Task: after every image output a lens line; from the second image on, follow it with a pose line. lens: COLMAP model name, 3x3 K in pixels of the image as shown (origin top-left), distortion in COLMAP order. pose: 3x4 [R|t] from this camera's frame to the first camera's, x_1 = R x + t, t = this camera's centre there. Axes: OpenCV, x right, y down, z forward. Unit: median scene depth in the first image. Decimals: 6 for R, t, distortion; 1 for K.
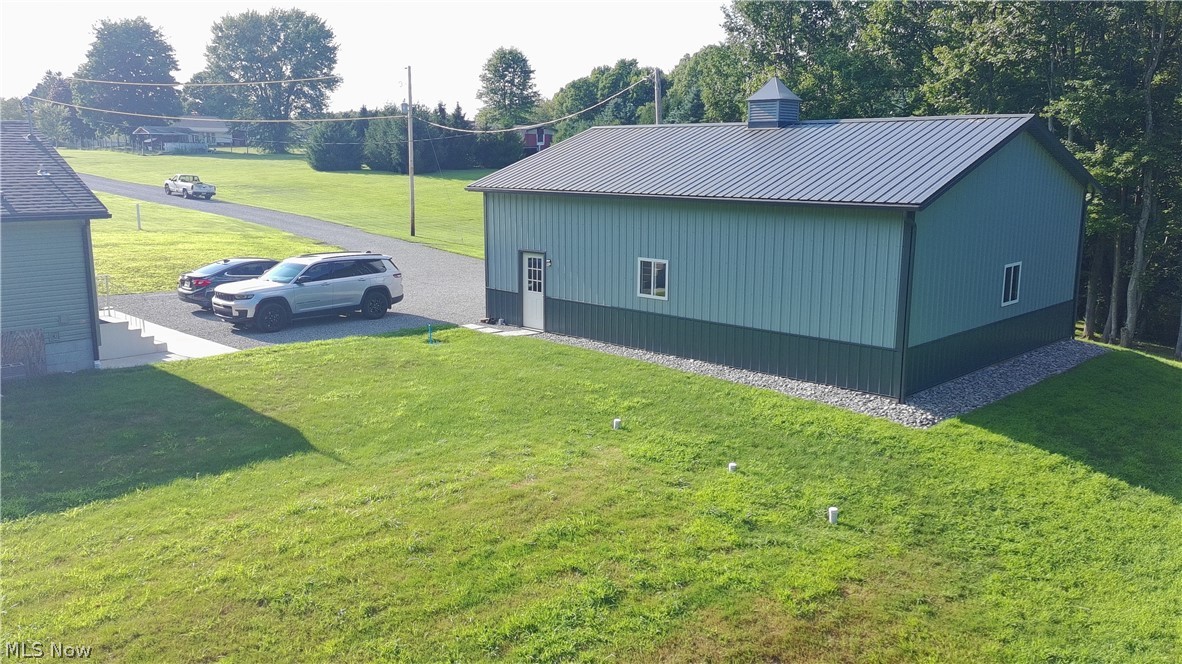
lens RADIAL K [[914.3, 0, 645.6], [0, 914.3, 330.7], [0, 0, 1]] dist [0.061701, 0.000247]
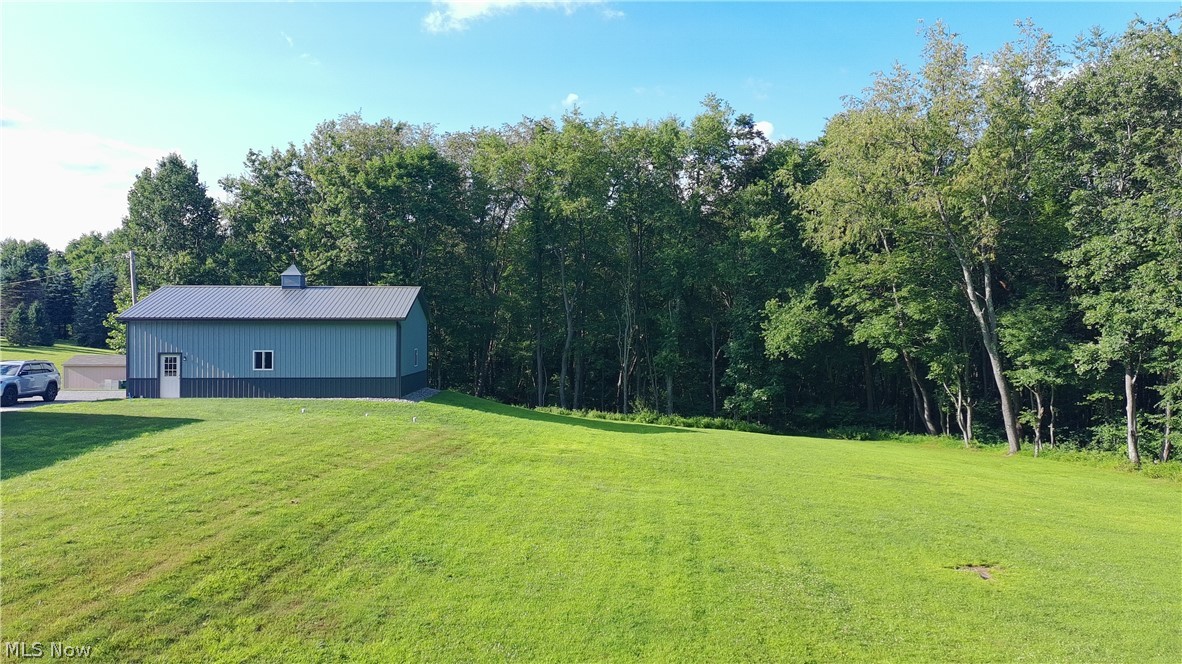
lens RADIAL K [[915.1, 0, 586.3], [0, 915.1, 330.6], [0, 0, 1]] dist [0.063814, -0.051172]
pose [[0.714741, -0.001386, 0.699388, -0.820998], [0.136067, 0.981166, -0.137109, 0.230396], [-0.686025, 0.193161, 0.701468, -0.829000]]
